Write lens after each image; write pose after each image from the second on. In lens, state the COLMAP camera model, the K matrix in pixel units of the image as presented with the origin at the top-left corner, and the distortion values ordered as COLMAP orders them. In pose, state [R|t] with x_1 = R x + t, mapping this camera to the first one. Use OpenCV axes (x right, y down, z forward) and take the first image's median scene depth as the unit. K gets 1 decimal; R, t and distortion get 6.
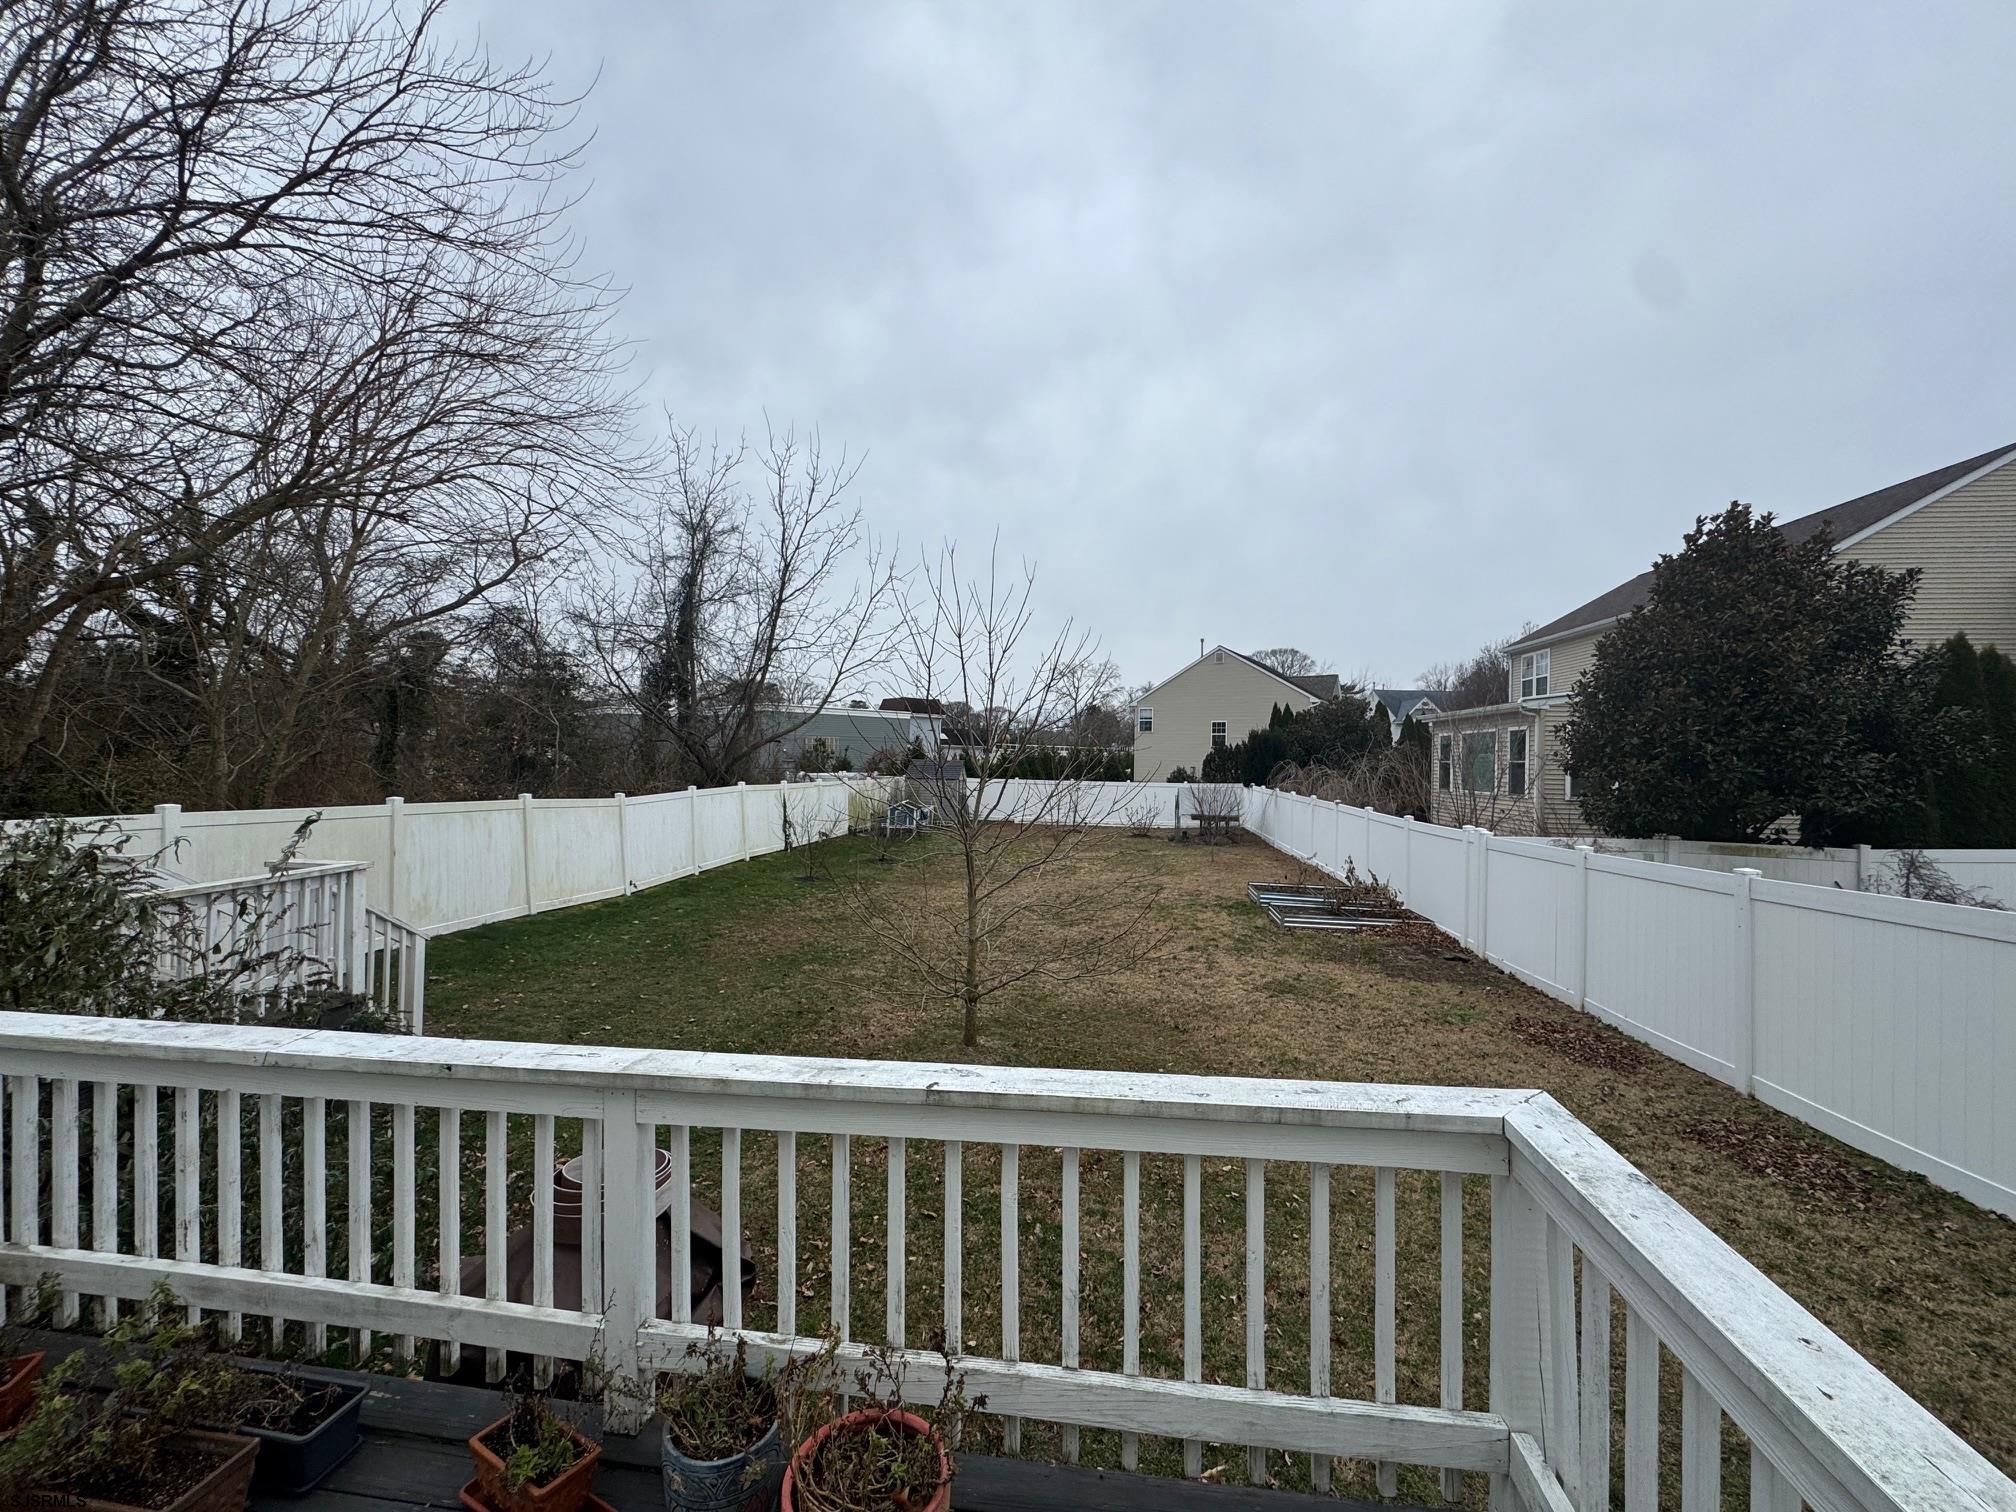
lens RADIAL K [[803.7, 0, 1005.8], [0, 803.7, 752.7], [0, 0, 1]] dist [-0.001475, 0.000364]
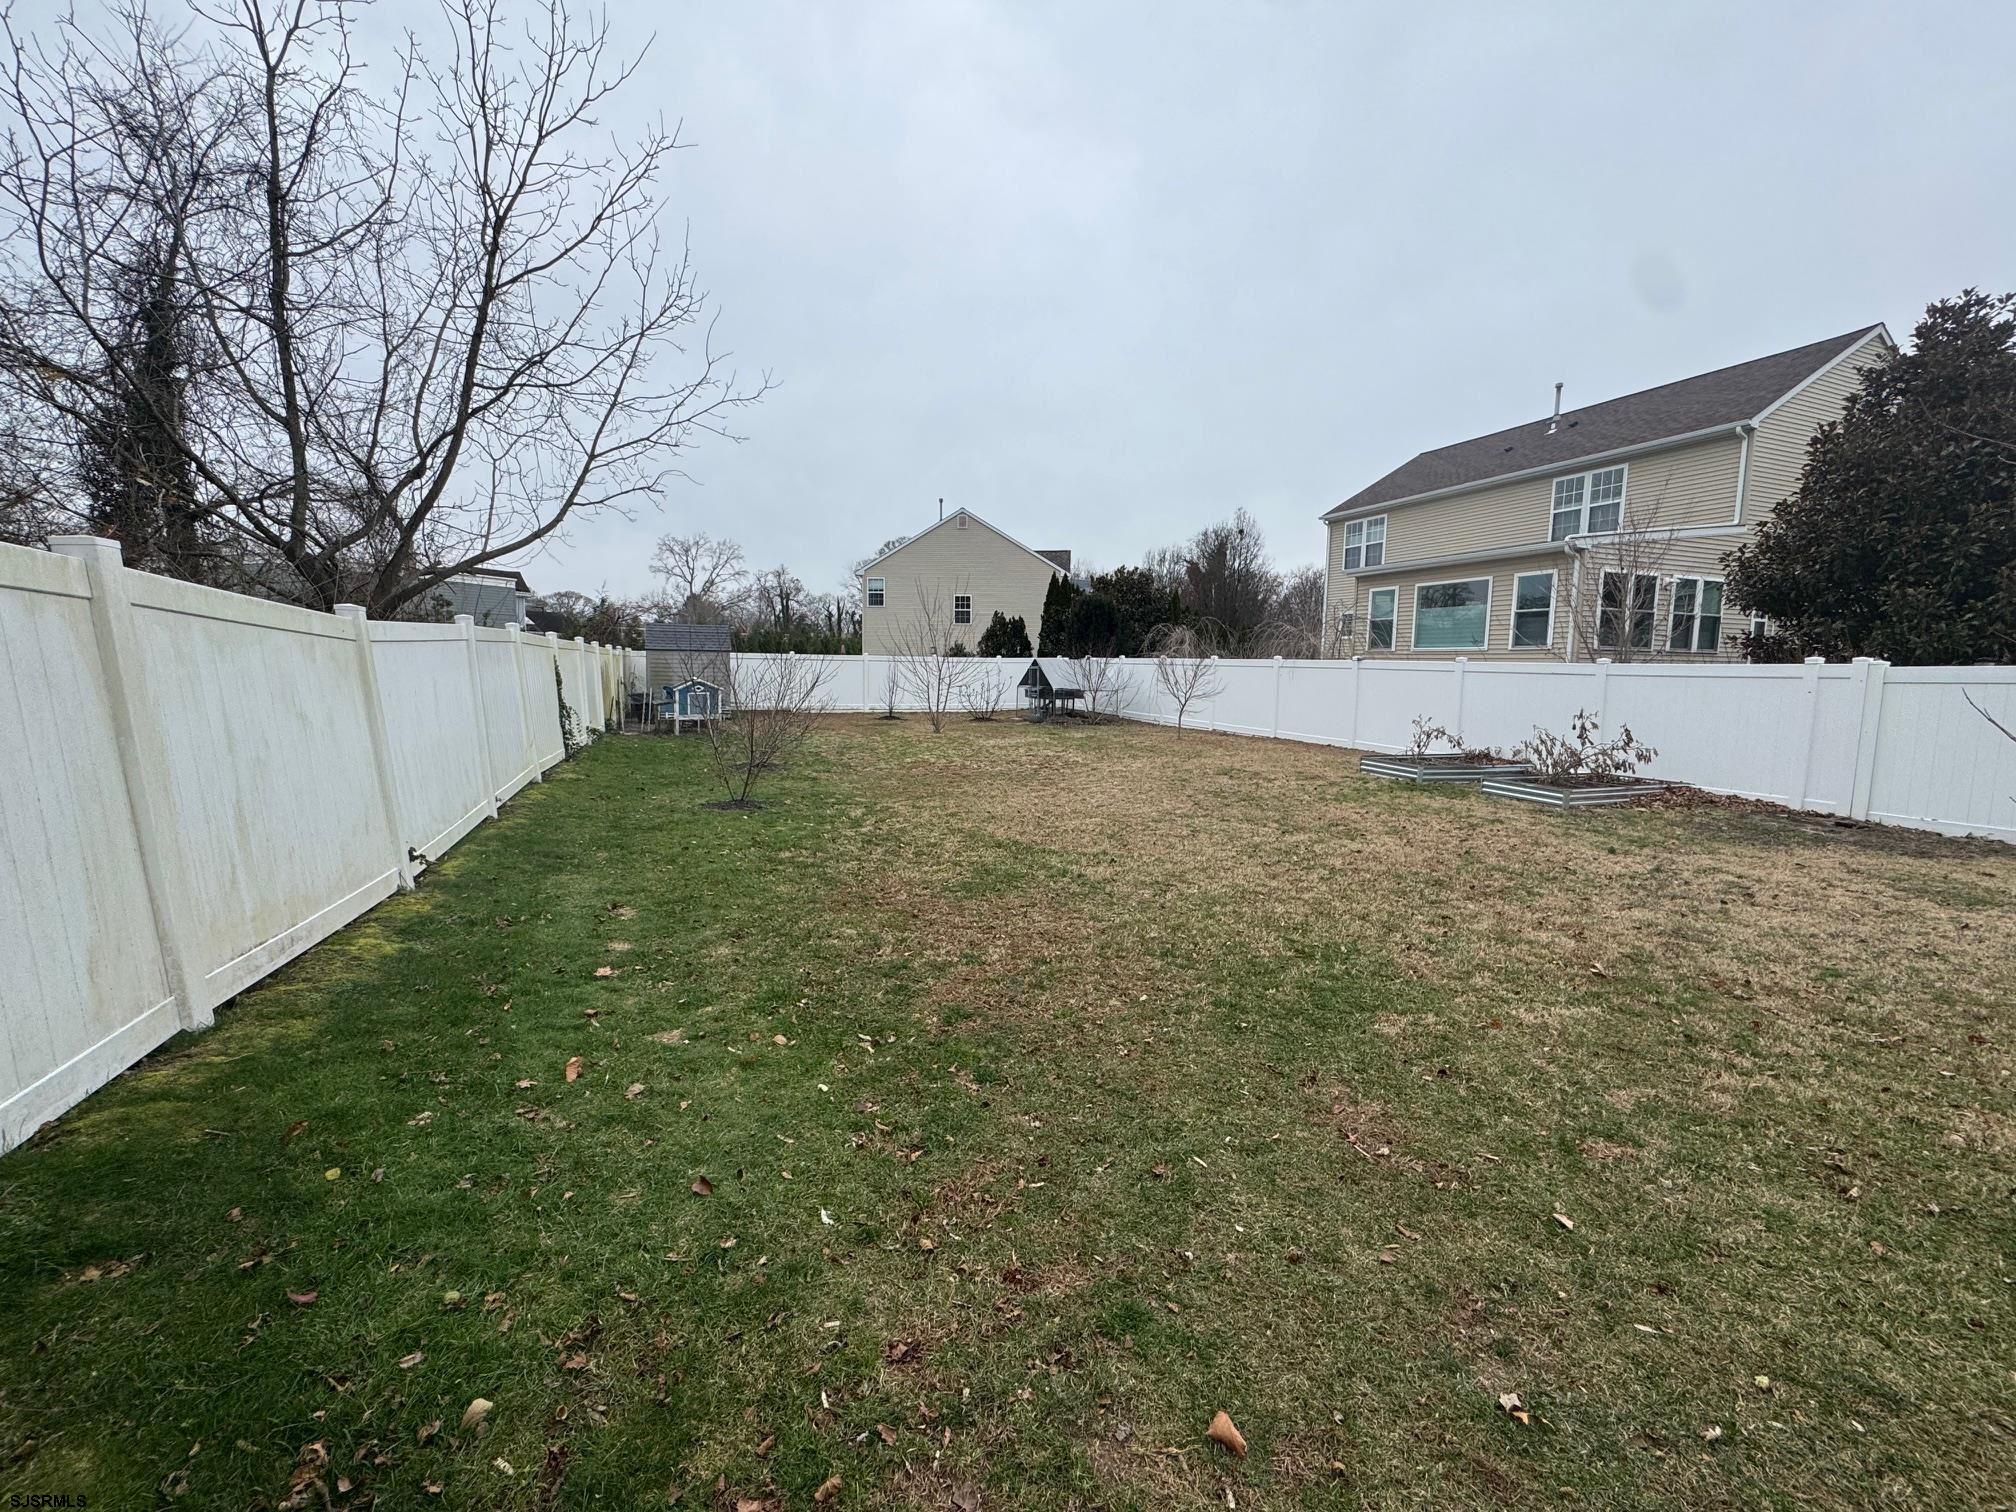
lens RADIAL K [[803.7, 0, 1010.6], [0, 803.7, 753.4], [0, 0, 1]] dist [-0.001475, 0.000364]
pose [[0.875974, -0.058229, 0.478830, -0.217829], [-0.003353, 0.991928, 0.126760, 0.038423], [-0.482346, -0.112645, 0.868708, 0.302760]]
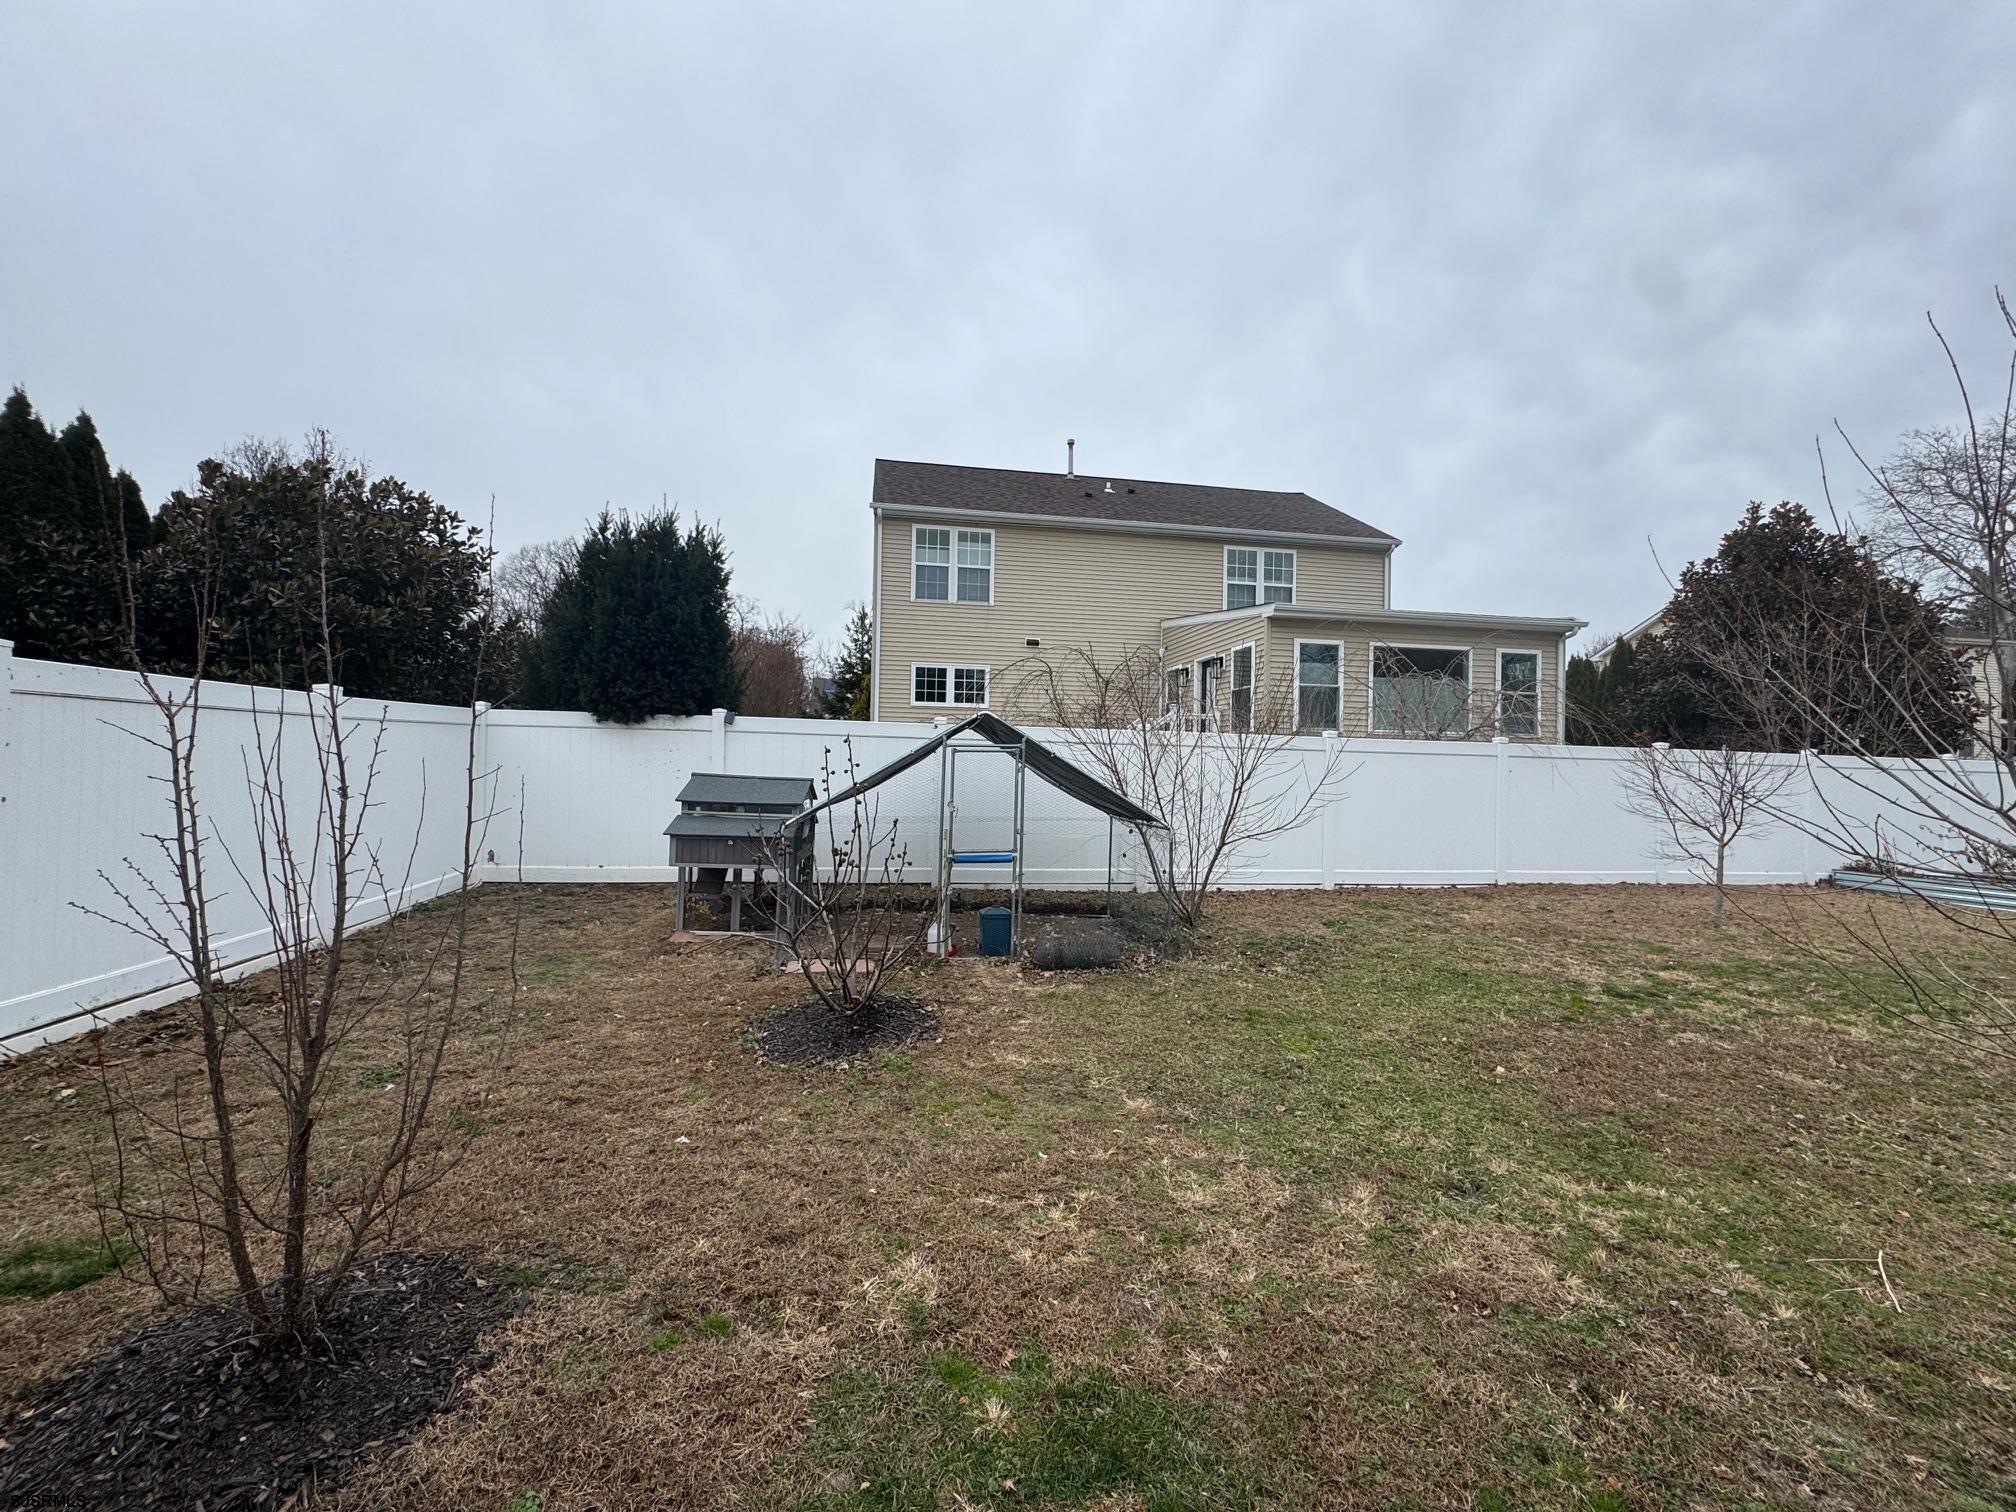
lens RADIAL K [[803.7, 0, 1011.4], [0, 803.7, 762.1], [0, 0, 1]] dist [-0.001475, 0.000364]
pose [[-0.323831, -0.018454, 0.945935, 0.023622], [-0.023133, 0.999665, 0.011583, 0.055037], [-0.945832, -0.018132, -0.324150, 1.132939]]
